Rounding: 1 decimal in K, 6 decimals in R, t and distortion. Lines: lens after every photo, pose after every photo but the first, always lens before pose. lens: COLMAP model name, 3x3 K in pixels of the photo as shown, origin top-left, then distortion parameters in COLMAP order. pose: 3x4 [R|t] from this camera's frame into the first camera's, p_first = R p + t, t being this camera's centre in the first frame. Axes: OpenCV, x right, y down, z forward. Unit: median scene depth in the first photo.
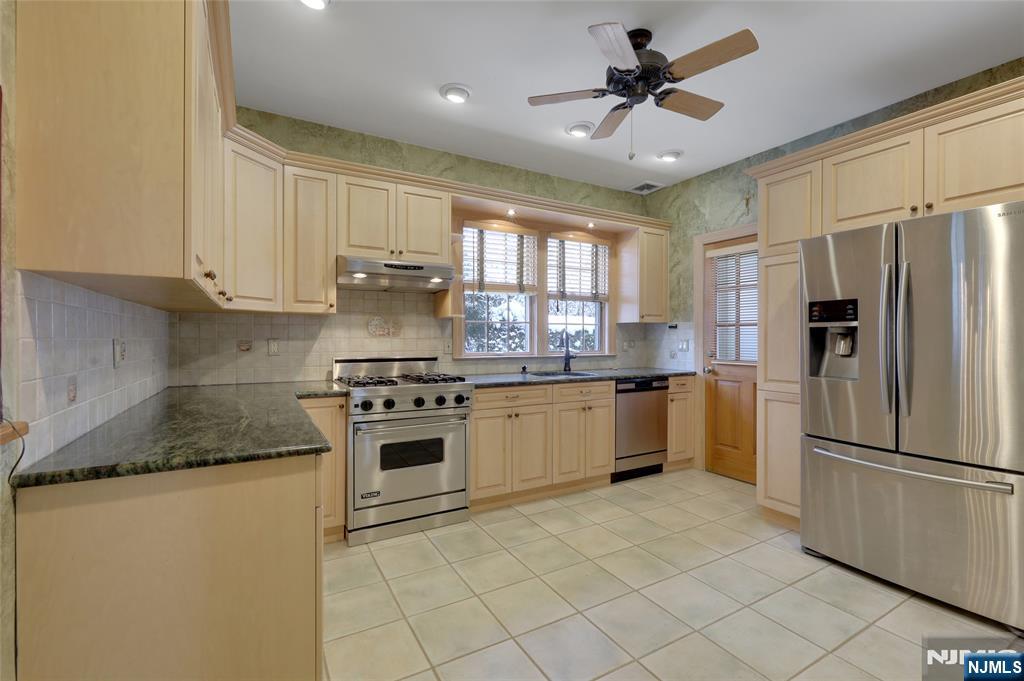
lens RADIAL K [[453.8, 0, 512.0], [0, 453.8, 340.5], [0, 0, 1]] dist [0.000031, -0.000125]
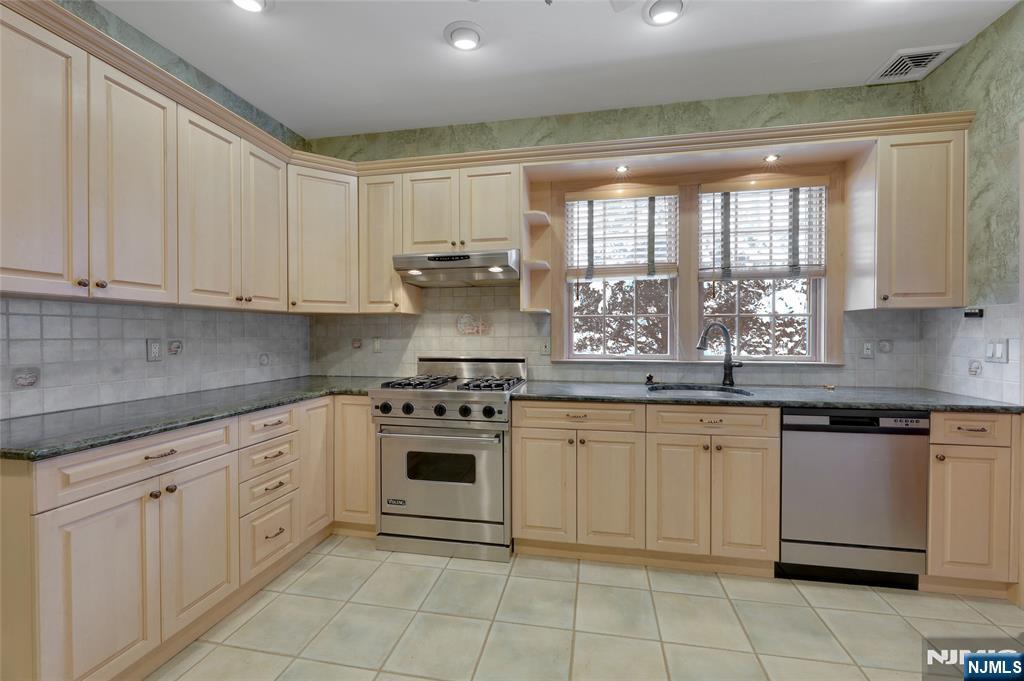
lens RADIAL K [[428.0, 0, 512.0], [0, 428.0, 340.5], [0, 0, 1]] dist [-0.000283, -0.000524]
pose [[0.755858, 0.006646, -0.654701, 0.334786], [-0.001470, 0.999963, 0.008454, -0.004719], [0.654733, -0.005427, 0.755840, 0.353686]]
